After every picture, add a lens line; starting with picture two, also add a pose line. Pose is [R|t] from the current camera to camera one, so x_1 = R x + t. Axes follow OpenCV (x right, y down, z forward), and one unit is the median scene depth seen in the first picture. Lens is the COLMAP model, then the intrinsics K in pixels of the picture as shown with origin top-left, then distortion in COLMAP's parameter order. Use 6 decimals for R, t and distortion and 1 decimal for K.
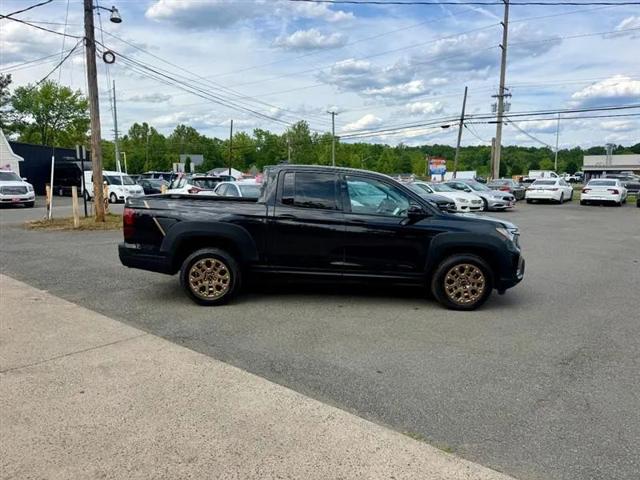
lens RADIAL K [[460.6, 0, 317.1], [0, 460.6, 239.6], [0, 0, 1]] dist [0.033630, -0.049531]
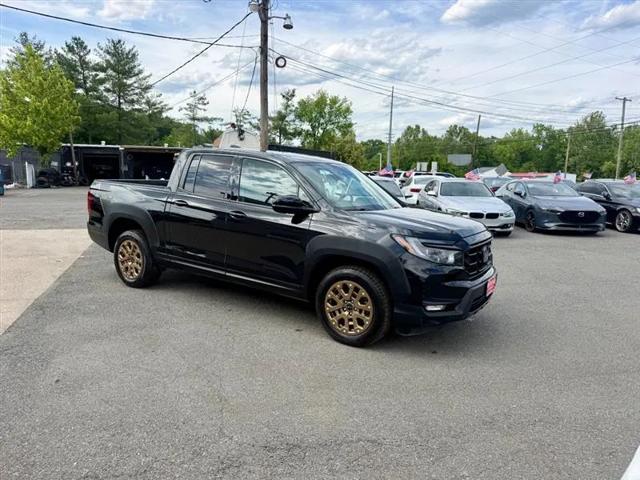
lens RADIAL K [[463.6, 0, 318.2], [0, 463.6, 238.1], [0, 0, 1]] dist [0.038918, -0.055780]
pose [[0.825327, 0.082337, -0.558620, 0.077824], [-0.086475, 0.996072, 0.019053, -0.002457], [0.557995, 0.032582, 0.829205, 0.043664]]
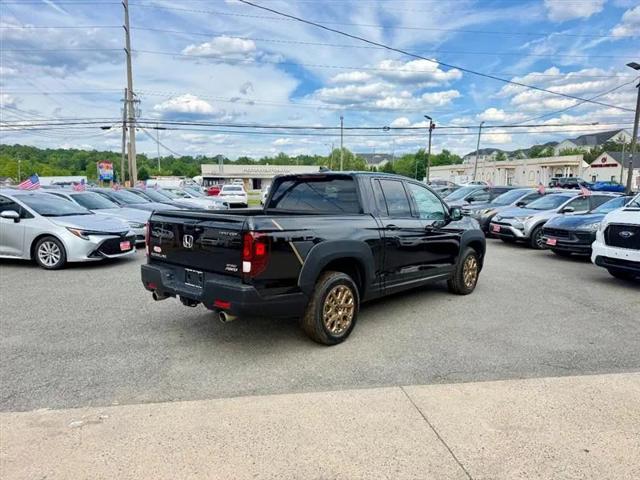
lens RADIAL K [[460.6, 0, 317.1], [0, 460.6, 239.6], [0, 0, 1]] dist [0.033630, -0.049531]
pose [[0.661168, -0.088974, 0.744944, -0.103597], [0.097587, 0.994706, 0.032192, -0.008433], [-0.743864, 0.051413, 0.666350, 0.058566]]
